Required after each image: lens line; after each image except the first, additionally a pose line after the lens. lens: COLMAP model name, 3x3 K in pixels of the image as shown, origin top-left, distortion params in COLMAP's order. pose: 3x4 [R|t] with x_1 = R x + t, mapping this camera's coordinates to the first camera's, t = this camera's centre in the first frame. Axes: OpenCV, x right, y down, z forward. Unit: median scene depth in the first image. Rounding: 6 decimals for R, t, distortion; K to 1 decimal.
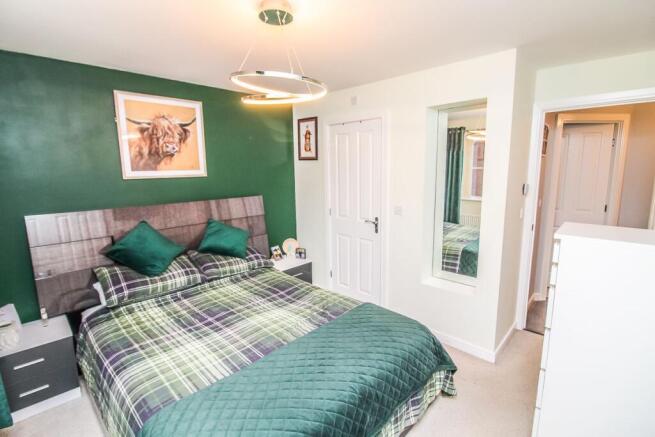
lens RADIAL K [[301.5, 0, 326.0], [0, 301.5, 218.4], [0, 0, 1]] dist [-0.001901, -0.001953]
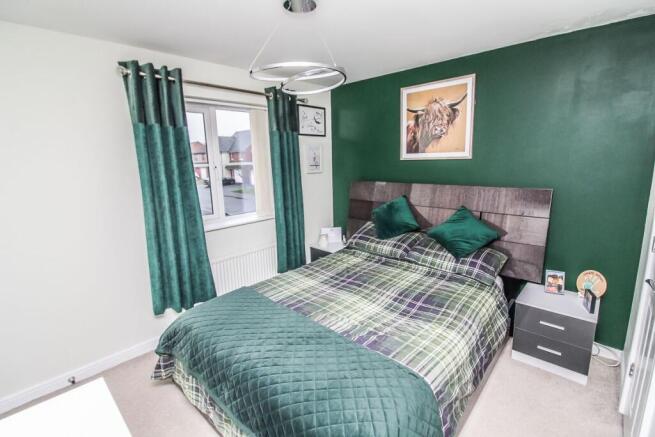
lens RADIAL K [[301.5, 0, 337.5], [0, 301.5, 213.5], [0, 0, 1]] dist [-0.001901, -0.001953]
pose [[0.034978, 0.181086, -0.982845, 0.567494], [-0.157247, 0.972194, 0.173528, -0.086987], [0.986940, 0.148480, 0.062481, 0.674004]]
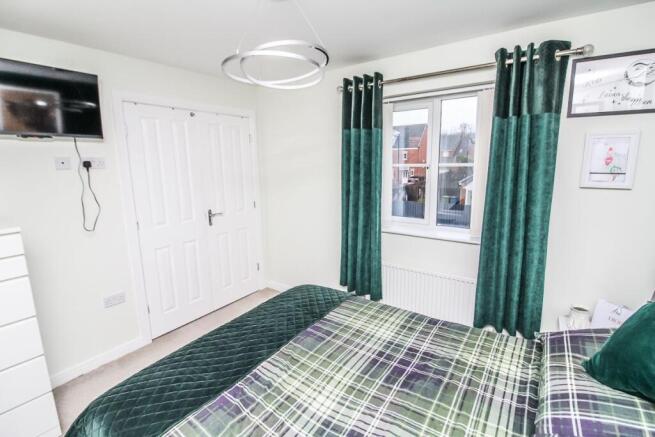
lens RADIAL K [[301.5, 0, 323.1], [0, 301.5, 214.7], [0, 0, 1]] dist [-0.001901, -0.001953]
pose [[-0.987828, 0.047906, -0.147993, -0.077779], [-0.008567, 0.933196, 0.359267, -0.197728], [0.155317, 0.356162, -0.921426, 1.186702]]
